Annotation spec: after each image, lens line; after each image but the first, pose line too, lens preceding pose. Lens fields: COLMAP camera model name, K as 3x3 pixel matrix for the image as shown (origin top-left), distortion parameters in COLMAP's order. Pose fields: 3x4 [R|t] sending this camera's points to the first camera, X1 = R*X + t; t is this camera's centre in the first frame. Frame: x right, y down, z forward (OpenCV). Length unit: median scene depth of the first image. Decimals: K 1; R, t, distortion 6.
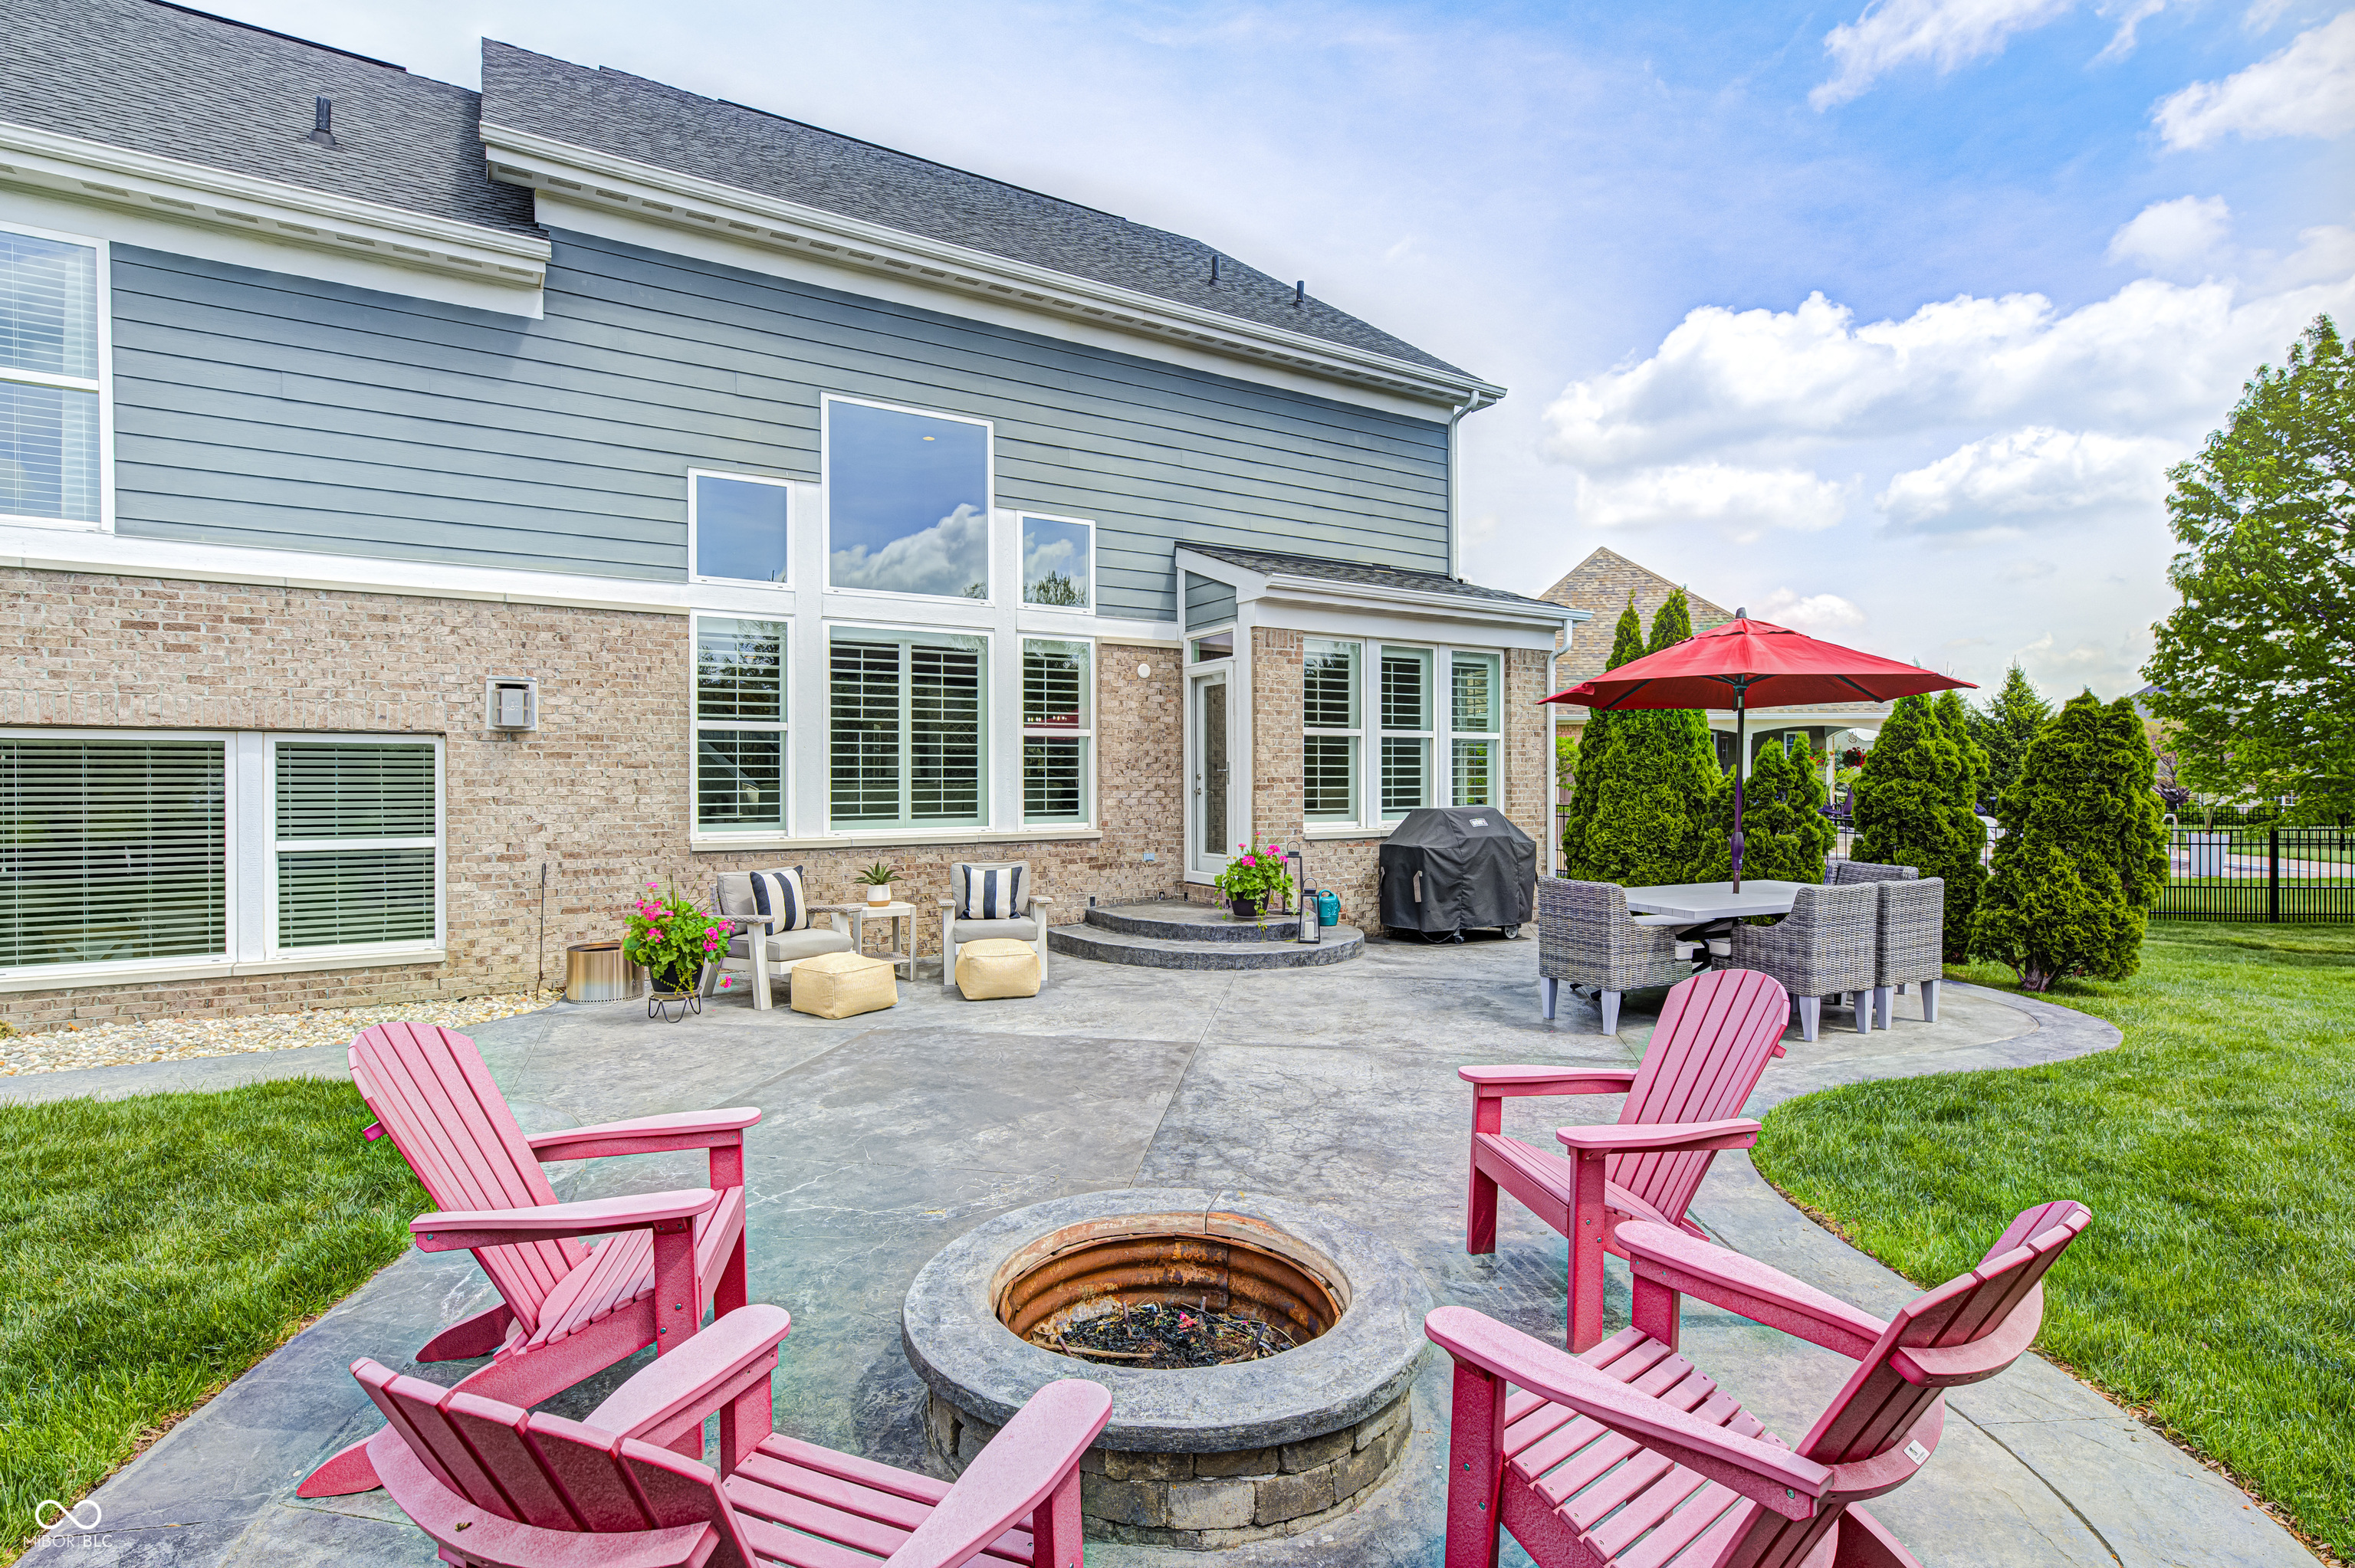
lens RADIAL K [[1106.1, 0, 1165.1], [0, 1106.1, 789.3], [0, 0, 1]] dist [0.004083, 0.000765]
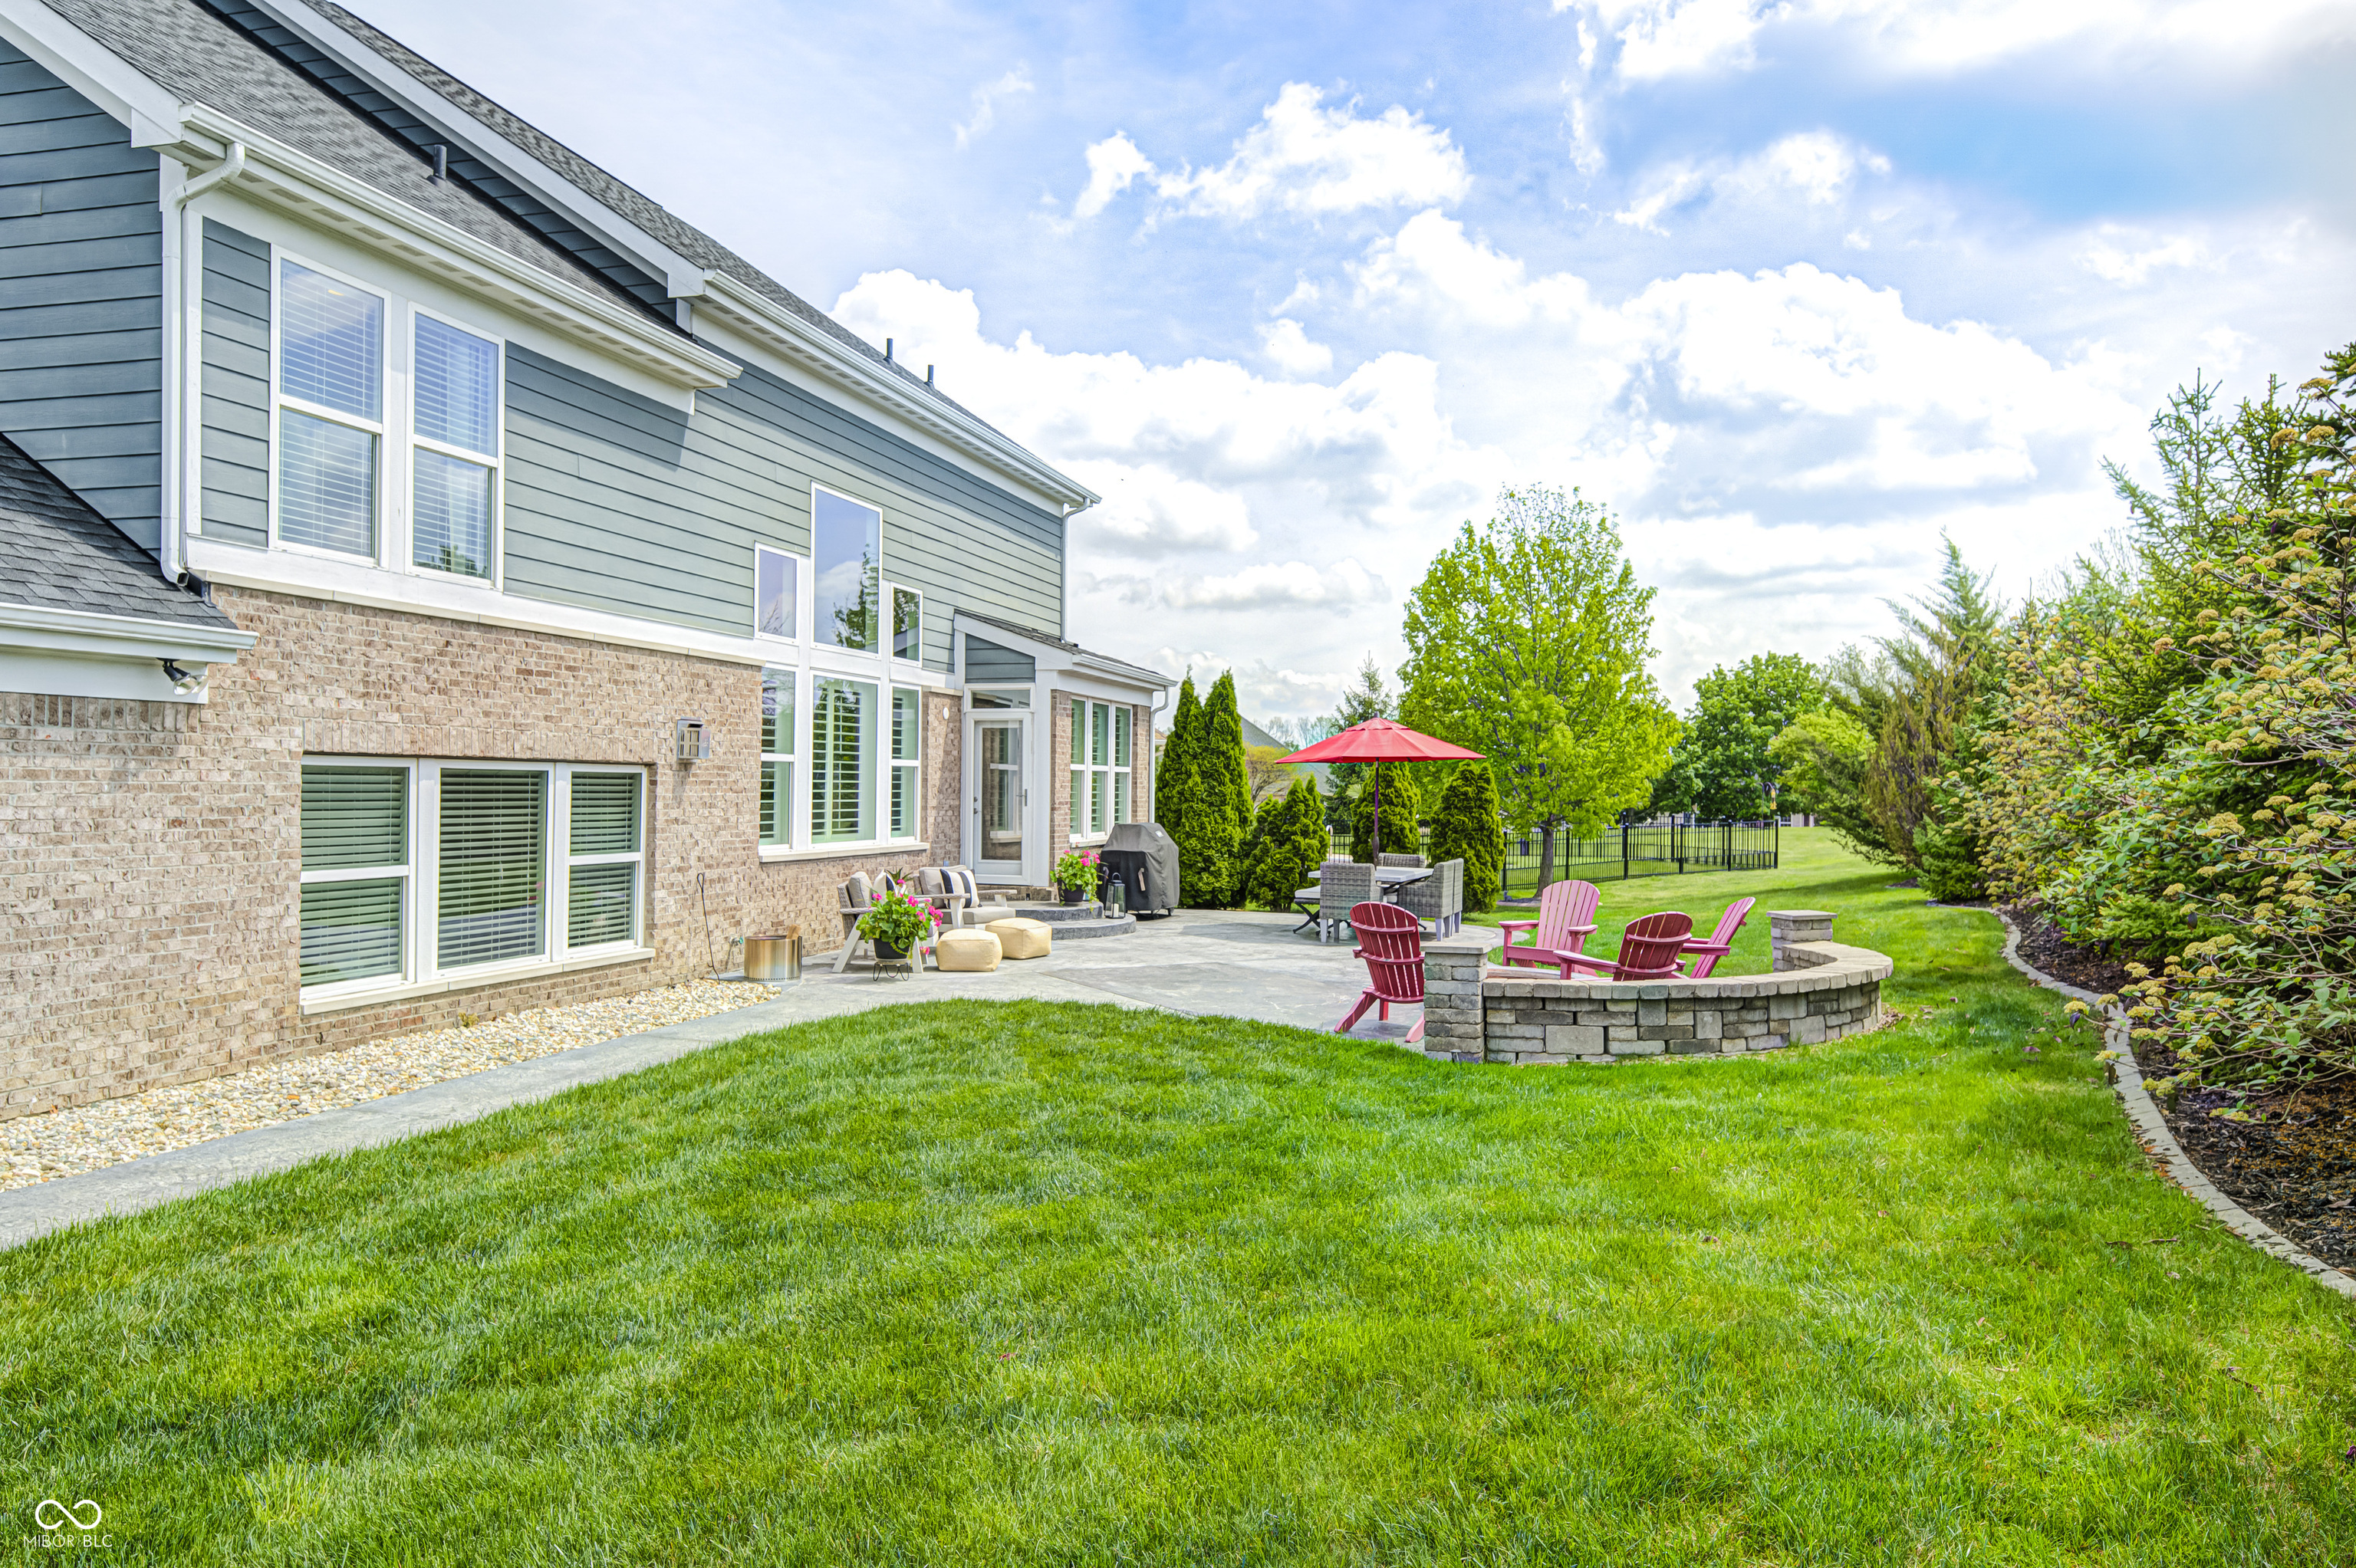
lens RADIAL K [[1512.4, 0, 1181.0], [0, 1512.4, 787.2], [0, 0, 1]] dist [0.019630, 0.003362]
pose [[0.727024, 0.012967, 0.686490, -1.238390], [-0.010041, 0.999916, -0.008253, -0.016723], [-0.686539, -0.000892, 0.727093, -0.517609]]
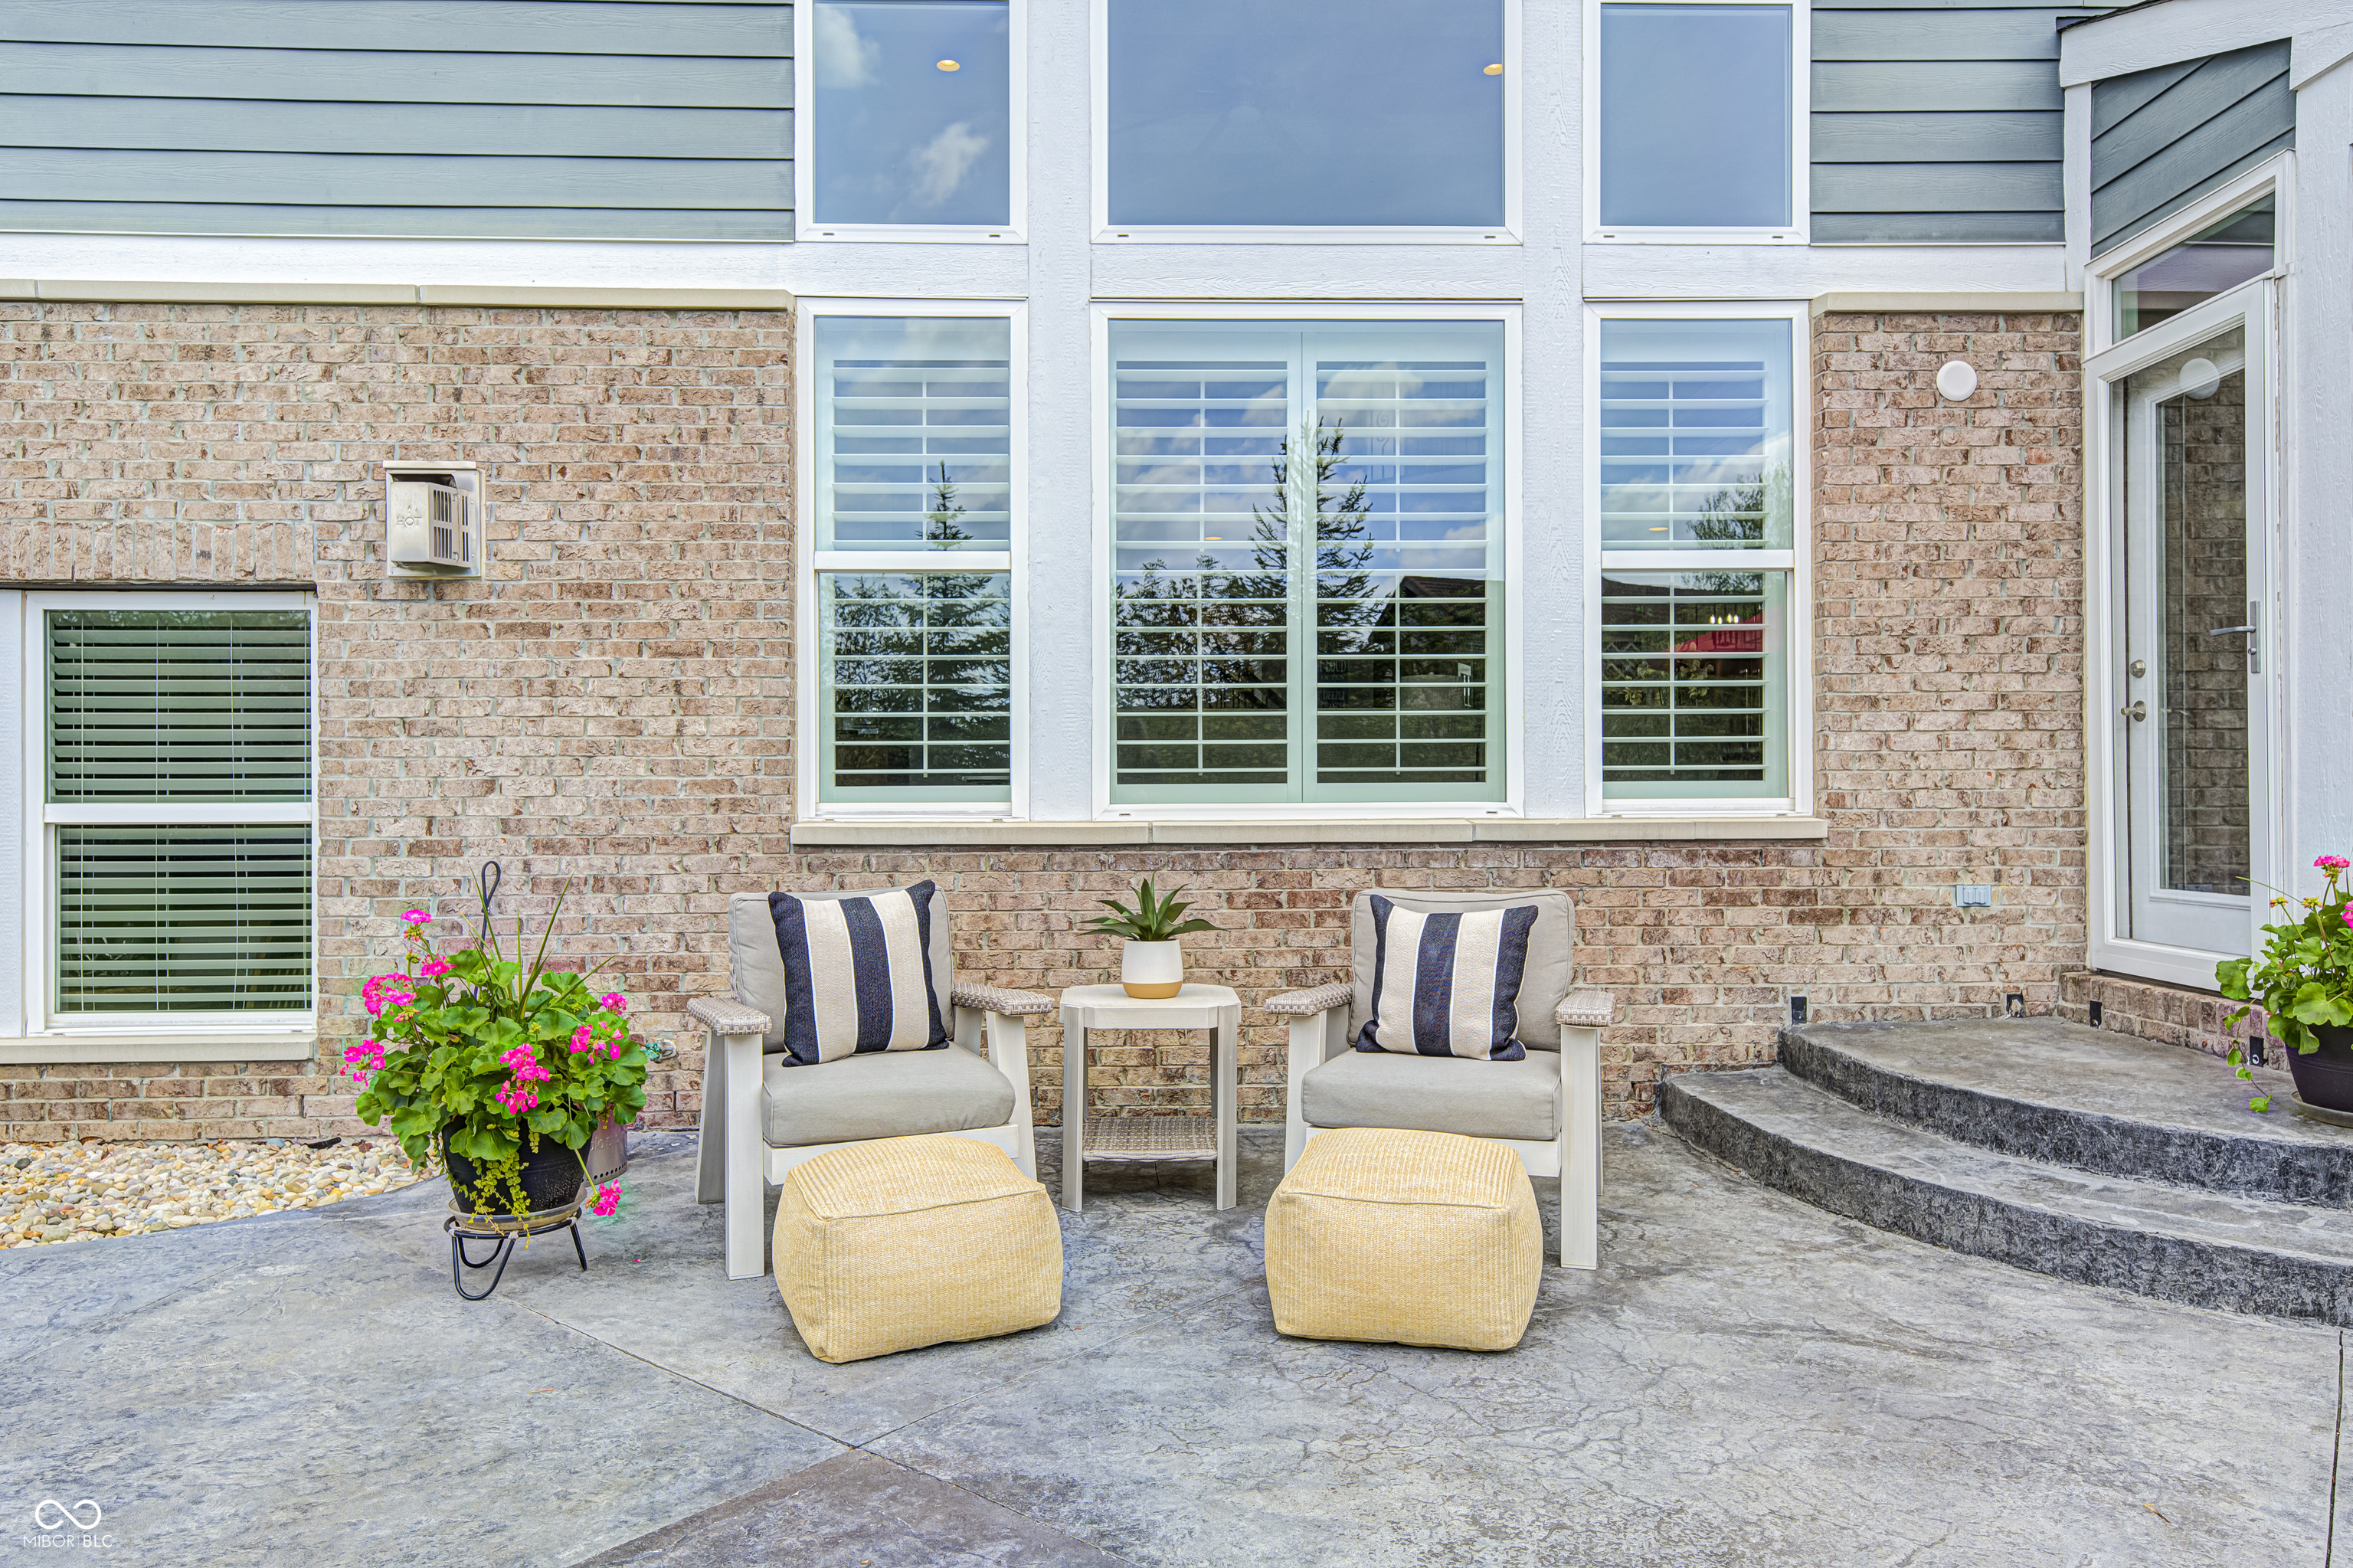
lens RADIAL K [[1510.7, 0, 1179.5], [0, 1510.7, 787.2], [0, 0, 1]] dist [0.019630, 0.003362]
pose [[0.873542, -0.003117, -0.486738, 0.000713], [-0.001717, 0.999954, -0.009485, 0.038951], [0.486745, 0.009121, 0.873496, 0.553479]]
